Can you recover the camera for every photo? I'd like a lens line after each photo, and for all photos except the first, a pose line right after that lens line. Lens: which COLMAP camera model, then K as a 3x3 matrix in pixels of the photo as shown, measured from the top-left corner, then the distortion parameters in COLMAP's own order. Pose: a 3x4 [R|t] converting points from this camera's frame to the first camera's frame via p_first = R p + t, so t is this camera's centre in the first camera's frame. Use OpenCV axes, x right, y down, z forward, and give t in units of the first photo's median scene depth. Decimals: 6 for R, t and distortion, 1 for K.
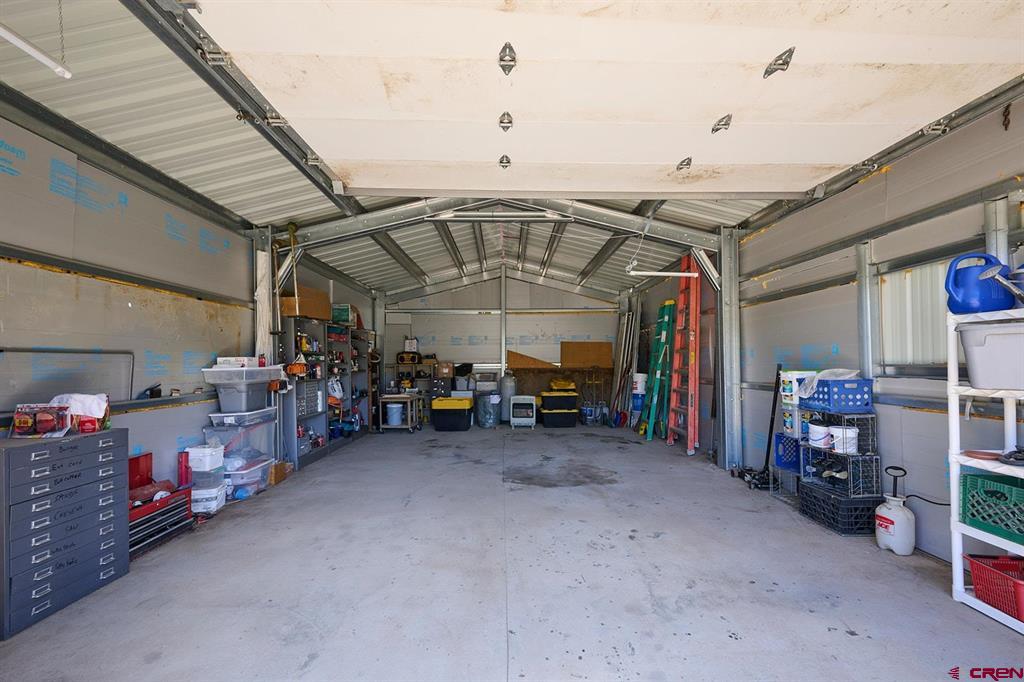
lens RADIAL K [[410.6, 0, 521.0], [0, 410.6, 358.0], [0, 0, 1]] dist [0.003938, 0.000675]
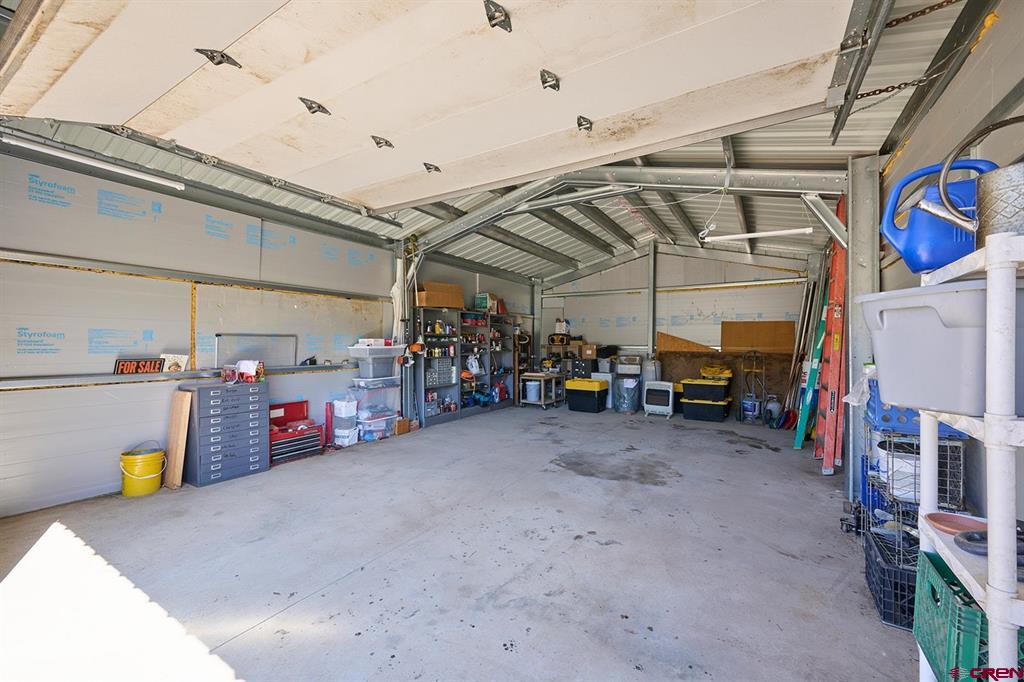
lens RADIAL K [[410.6, 0, 515.4], [0, 410.6, 340.6], [0, 0, 1]] dist [0.003938, 0.000675]
pose [[0.834841, 0.007542, -0.550439, 0.420865], [-0.005230, 0.999970, 0.005770, -0.005635], [0.550466, -0.001939, 0.834855, 0.098923]]
